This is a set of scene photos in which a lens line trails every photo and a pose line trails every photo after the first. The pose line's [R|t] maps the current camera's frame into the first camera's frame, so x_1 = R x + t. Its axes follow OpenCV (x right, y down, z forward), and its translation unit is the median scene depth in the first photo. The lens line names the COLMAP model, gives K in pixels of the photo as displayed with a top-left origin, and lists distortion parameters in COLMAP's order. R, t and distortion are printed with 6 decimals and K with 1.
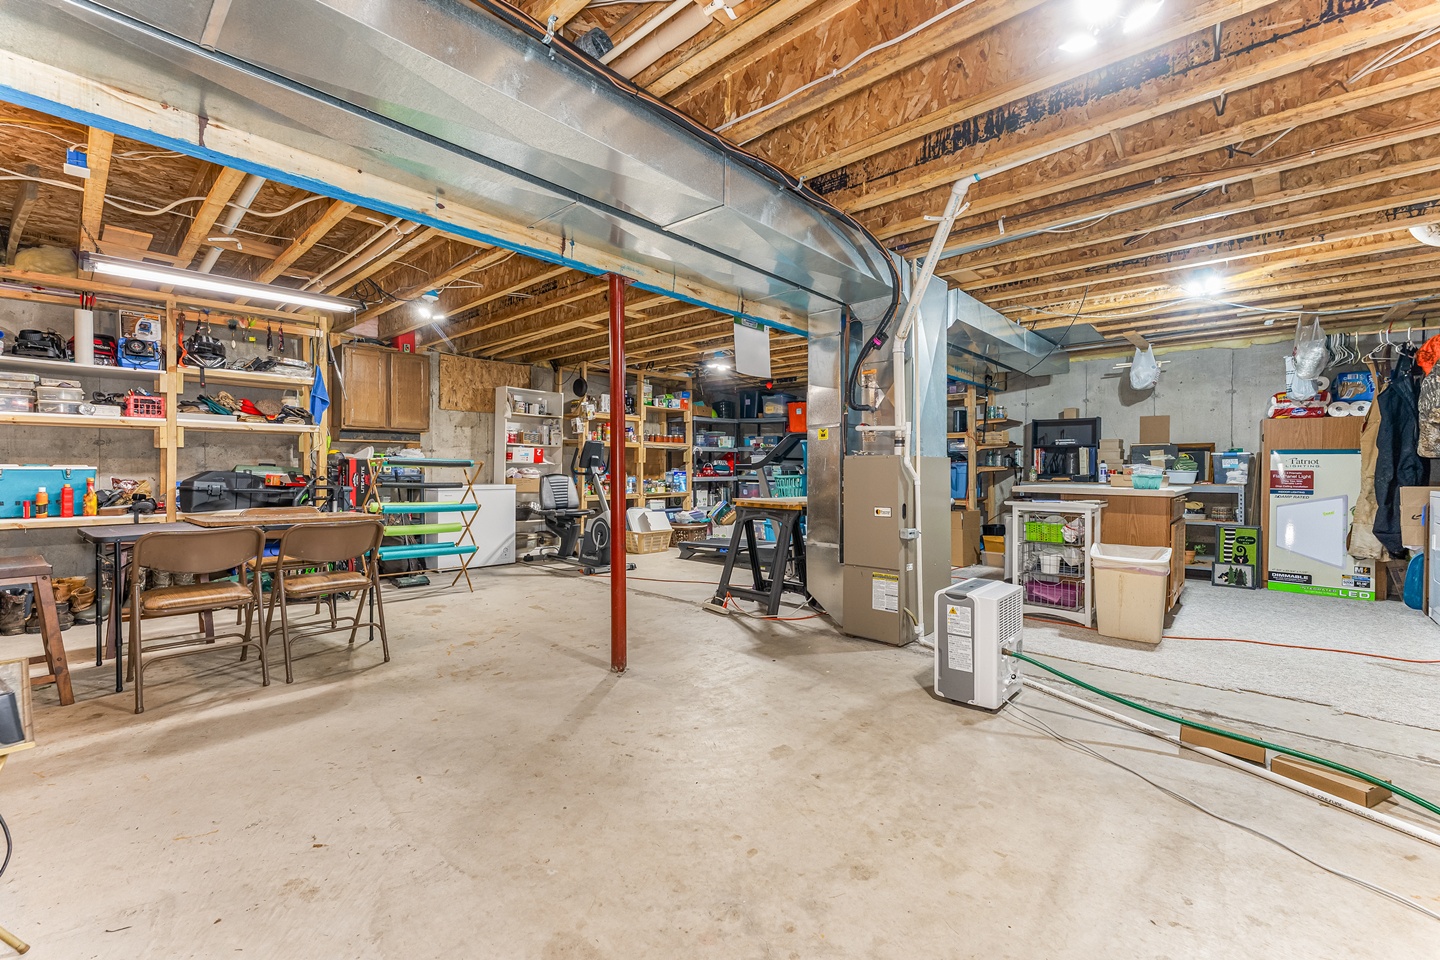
lens RADIAL K [[558.1, 0, 720.0], [0, 558.1, 480.0], [0, 0, 1]] dist [-0.000083, -0.000014]
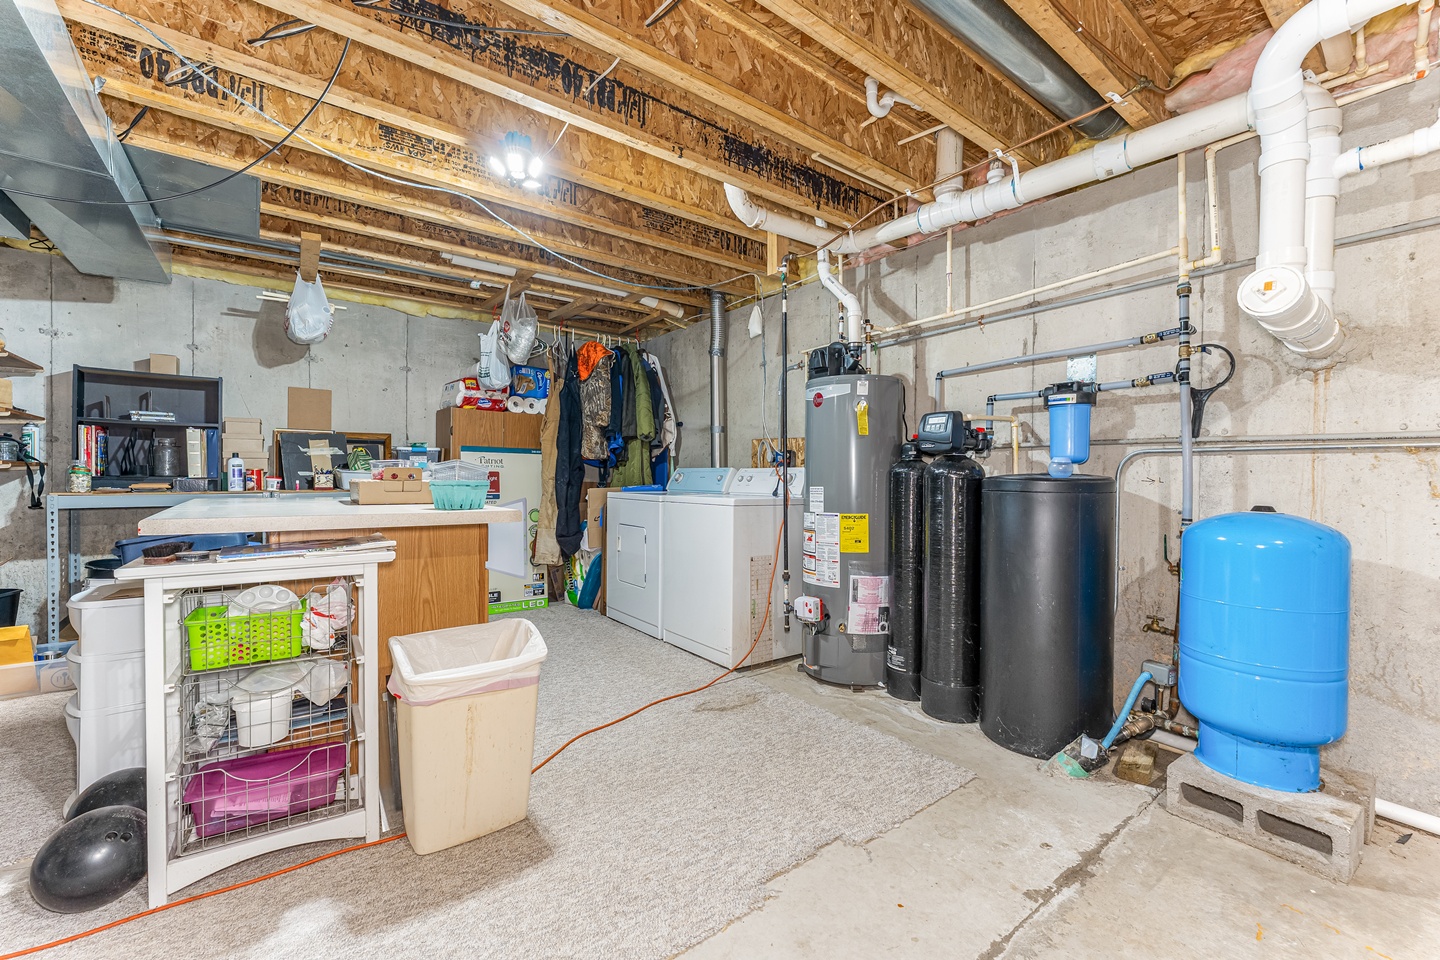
lens RADIAL K [[602.1, 0, 726.3], [0, 602.1, 477.8], [0, 0, 1]] dist [-0.002388, -0.000206]
pose [[0.165035, -0.009427, 0.986243, 0.182069], [0.011740, 0.999902, 0.007593, -0.009411], [-0.986218, 0.010325, 0.165130, 0.471160]]
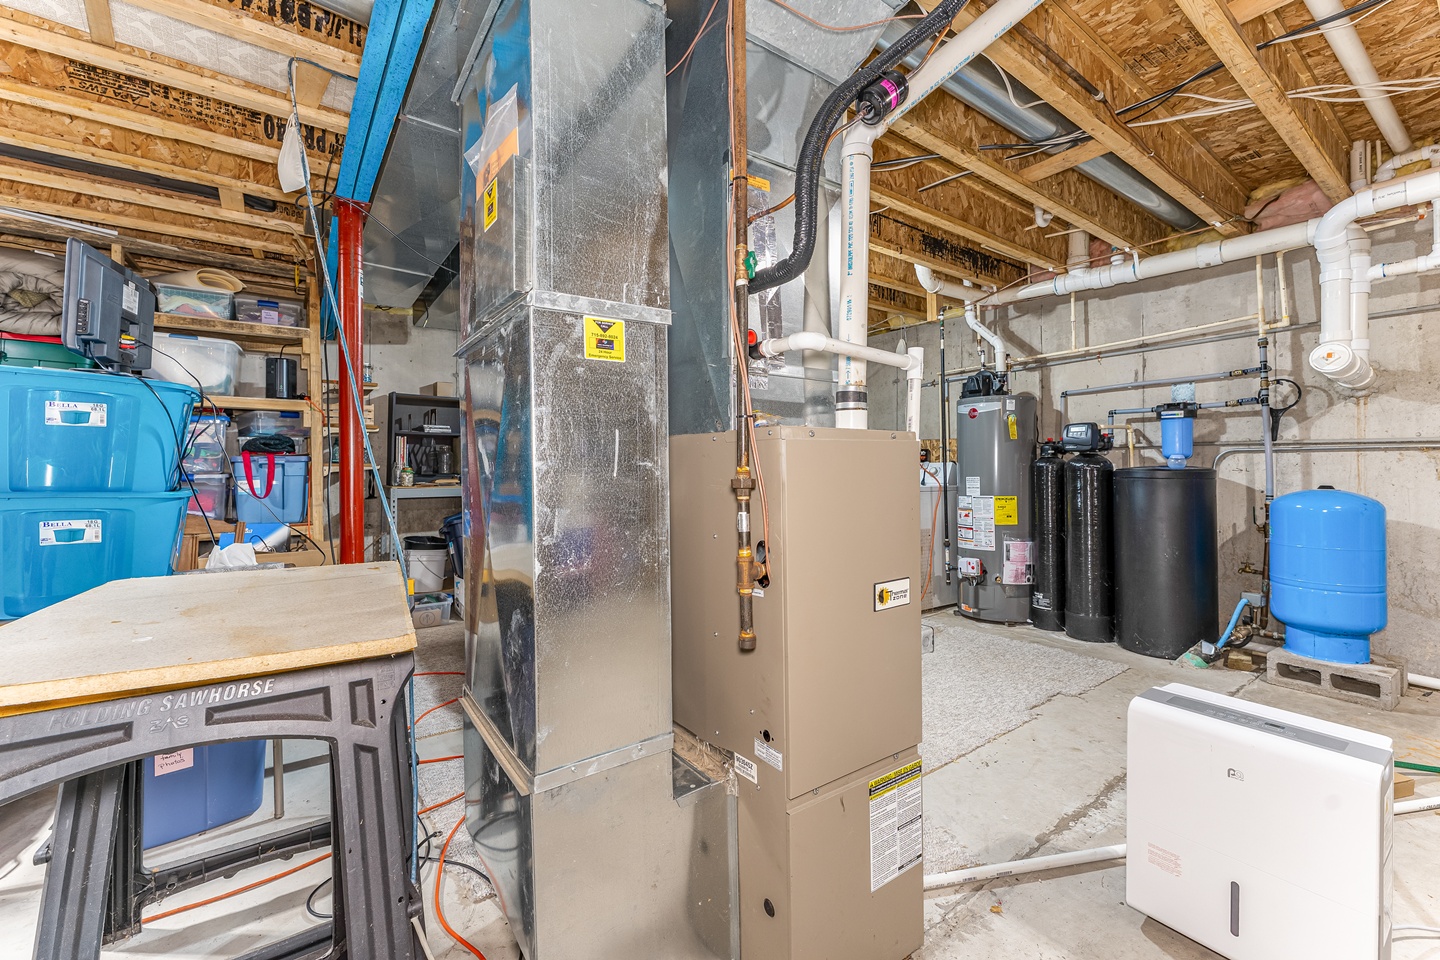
lens RADIAL K [[588.5, 0, 716.5], [0, 588.5, 458.8], [0, 0, 1]] dist [-0.001377, -0.000093]
pose [[0.207731, 0.010500, 0.978130, -0.056457], [0.021020, 0.999664, -0.015195, -0.014590], [-0.977960, 0.023717, 0.207440, 0.649025]]
